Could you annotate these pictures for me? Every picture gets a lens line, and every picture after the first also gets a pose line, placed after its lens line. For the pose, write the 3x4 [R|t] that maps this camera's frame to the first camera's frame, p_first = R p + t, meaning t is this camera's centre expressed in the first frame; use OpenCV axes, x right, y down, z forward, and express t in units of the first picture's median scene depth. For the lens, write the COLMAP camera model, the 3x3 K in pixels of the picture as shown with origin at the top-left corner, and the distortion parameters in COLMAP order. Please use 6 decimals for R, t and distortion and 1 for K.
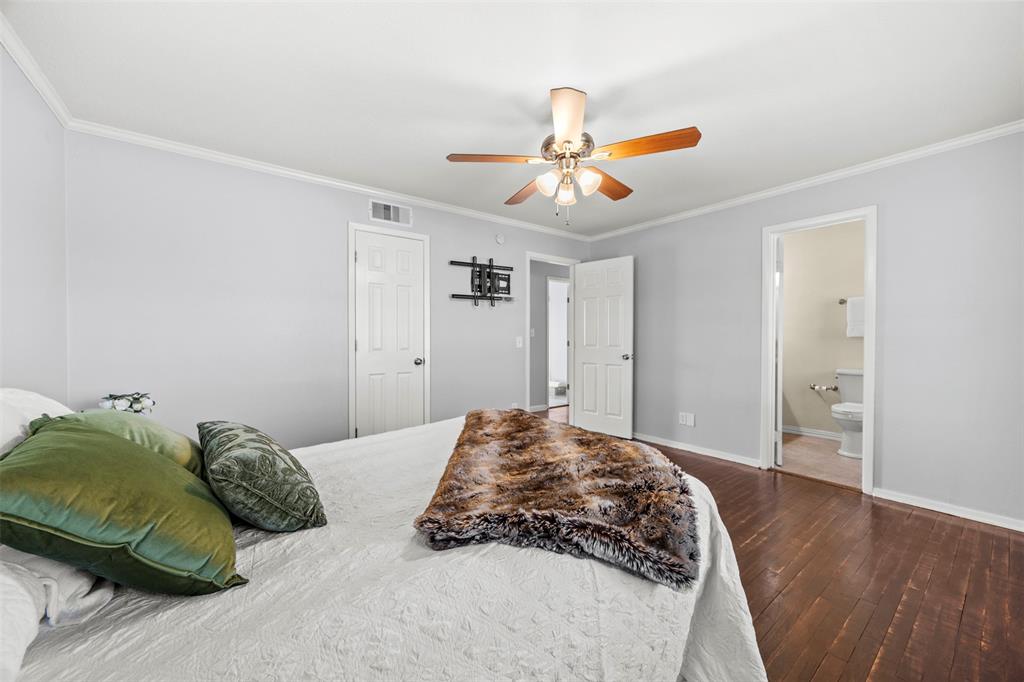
lens RADIAL K [[390.8, 0, 507.6], [0, 390.8, 337.8], [0, 0, 1]] dist [-0.005888, 0.000554]
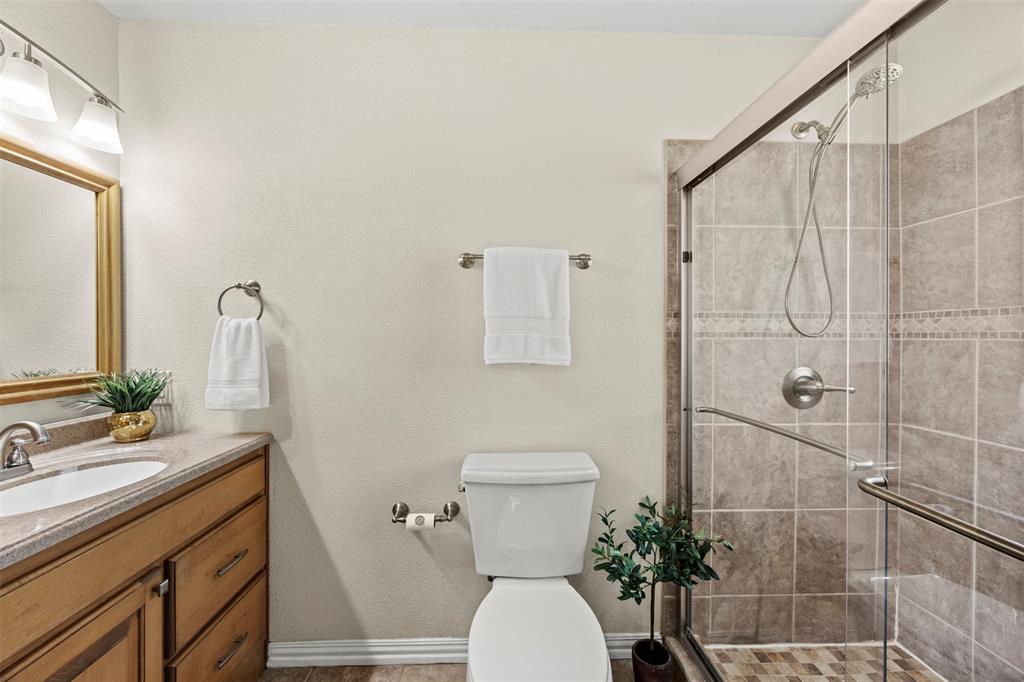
lens RADIAL K [[390.8, 0, 511.2], [0, 390.8, 340.1], [0, 0, 1]] dist [-0.005888, 0.000554]
pose [[0.586095, -0.003650, 0.810234, 0.598463], [0.012630, 0.999910, -0.004631, -0.020371], [-0.810144, 0.012948, 0.586088, 0.764109]]
